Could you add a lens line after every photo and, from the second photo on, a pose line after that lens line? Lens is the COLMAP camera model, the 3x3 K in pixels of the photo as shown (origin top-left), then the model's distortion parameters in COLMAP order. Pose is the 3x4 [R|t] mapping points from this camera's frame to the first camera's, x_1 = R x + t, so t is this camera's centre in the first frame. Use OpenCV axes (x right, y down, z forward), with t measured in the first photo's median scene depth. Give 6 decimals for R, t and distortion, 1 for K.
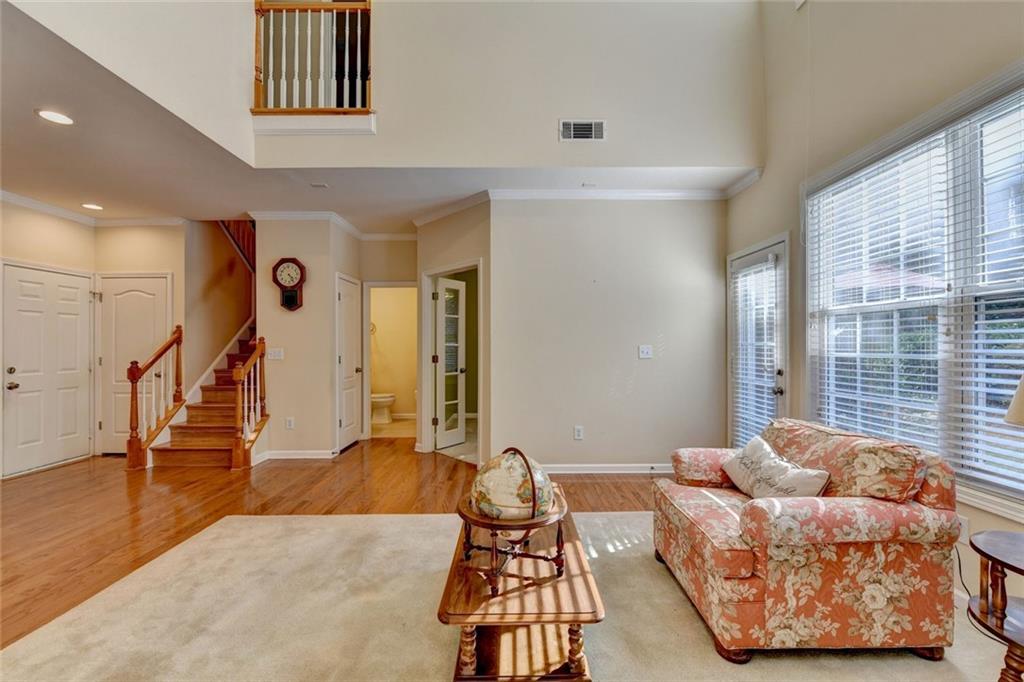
lens RADIAL K [[411.3, 0, 520.8], [0, 411.3, 339.9], [0, 0, 1]] dist [-0.007946, -0.000268]
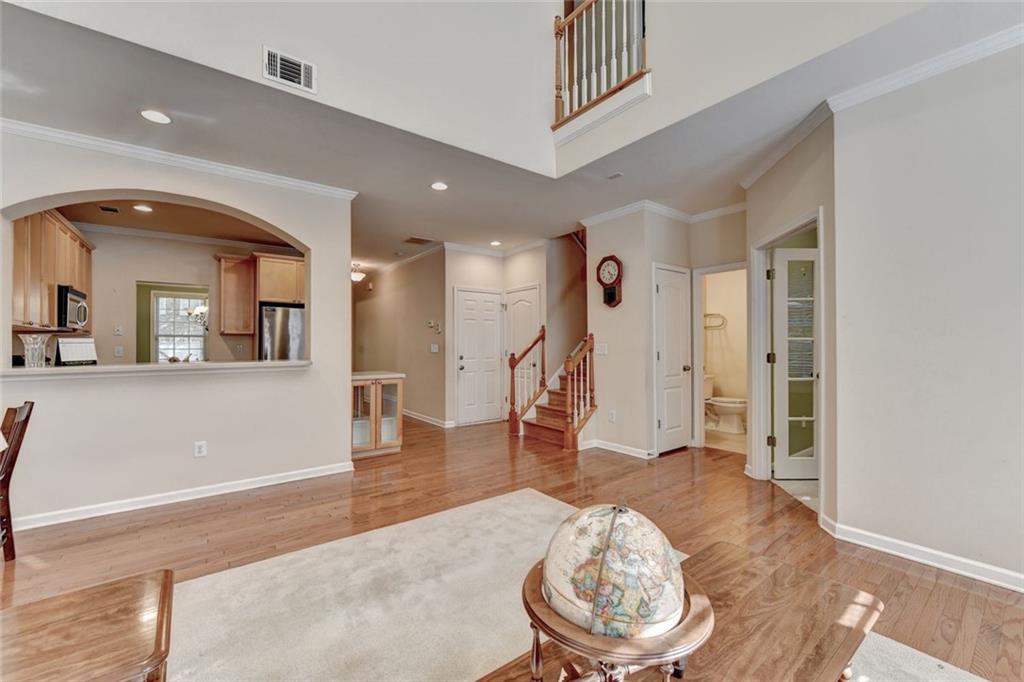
lens RADIAL K [[415.8, 0, 510.6], [0, 415.8, 341.1], [0, 0, 1]] dist [-0.007757, -0.000137]
pose [[0.589303, -0.005904, -0.807891, 0.141712], [0.011676, 0.999931, 0.001209, 0.010779], [0.807828, -0.010145, 0.589331, 0.193120]]
